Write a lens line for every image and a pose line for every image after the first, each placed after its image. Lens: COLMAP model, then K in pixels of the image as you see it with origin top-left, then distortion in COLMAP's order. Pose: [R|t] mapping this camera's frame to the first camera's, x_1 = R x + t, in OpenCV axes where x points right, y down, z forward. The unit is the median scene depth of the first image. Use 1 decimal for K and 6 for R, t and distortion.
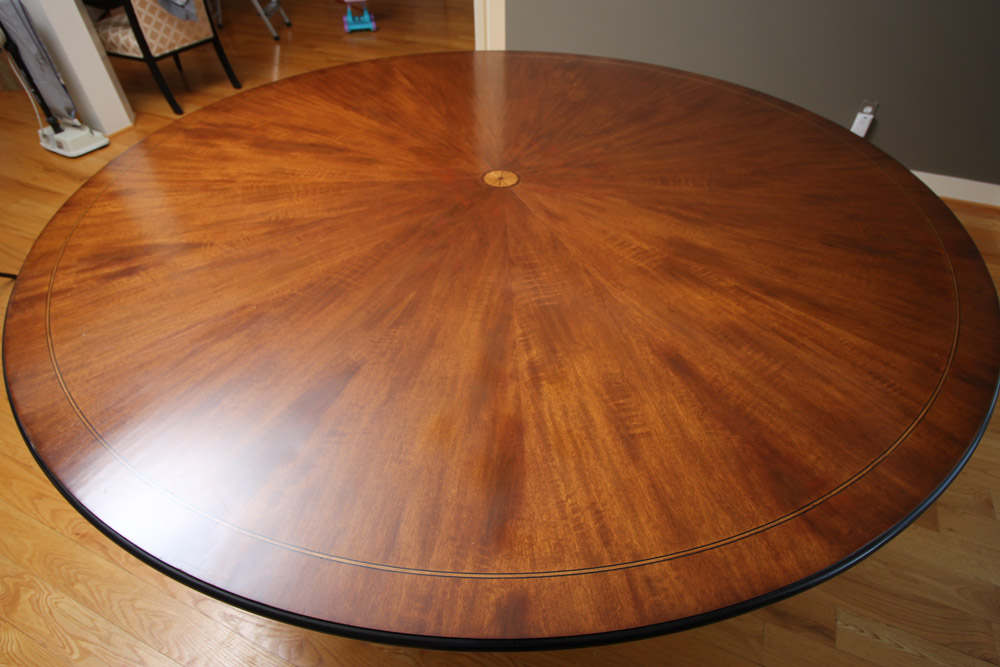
lens RADIAL K [[560.6, 0, 500.0], [0, 560.6, 333.5], [0, 0, 1]] dist [-0.004843, -0.001366]
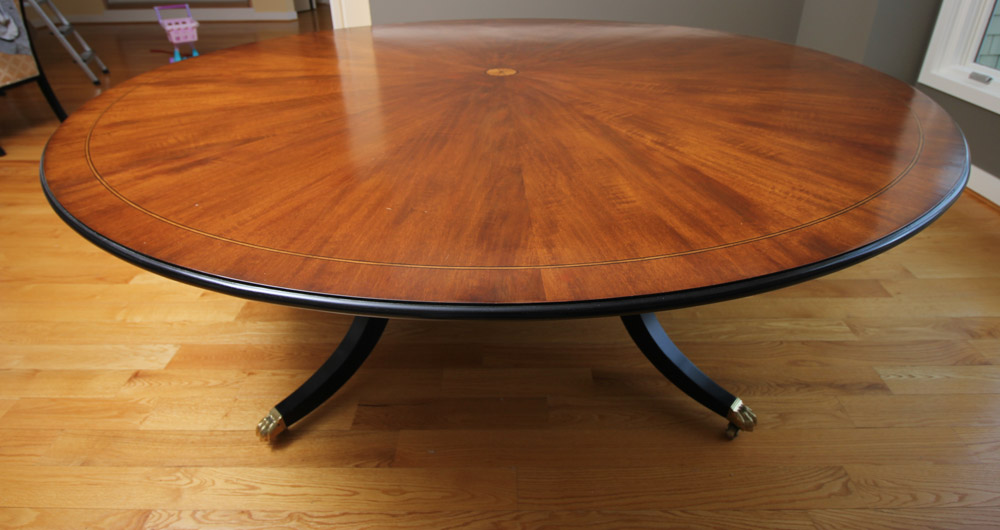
lens RADIAL K [[561.0, 0, 499.8], [0, 561.0, 191.5], [0, 0, 1]] dist [-0.004951, -0.001790]
pose [[0.919087, -0.174240, 0.353438, -0.380826], [0.275226, 0.925744, -0.259325, 0.206657], [-0.282009, 0.335618, 0.898795, 0.051263]]
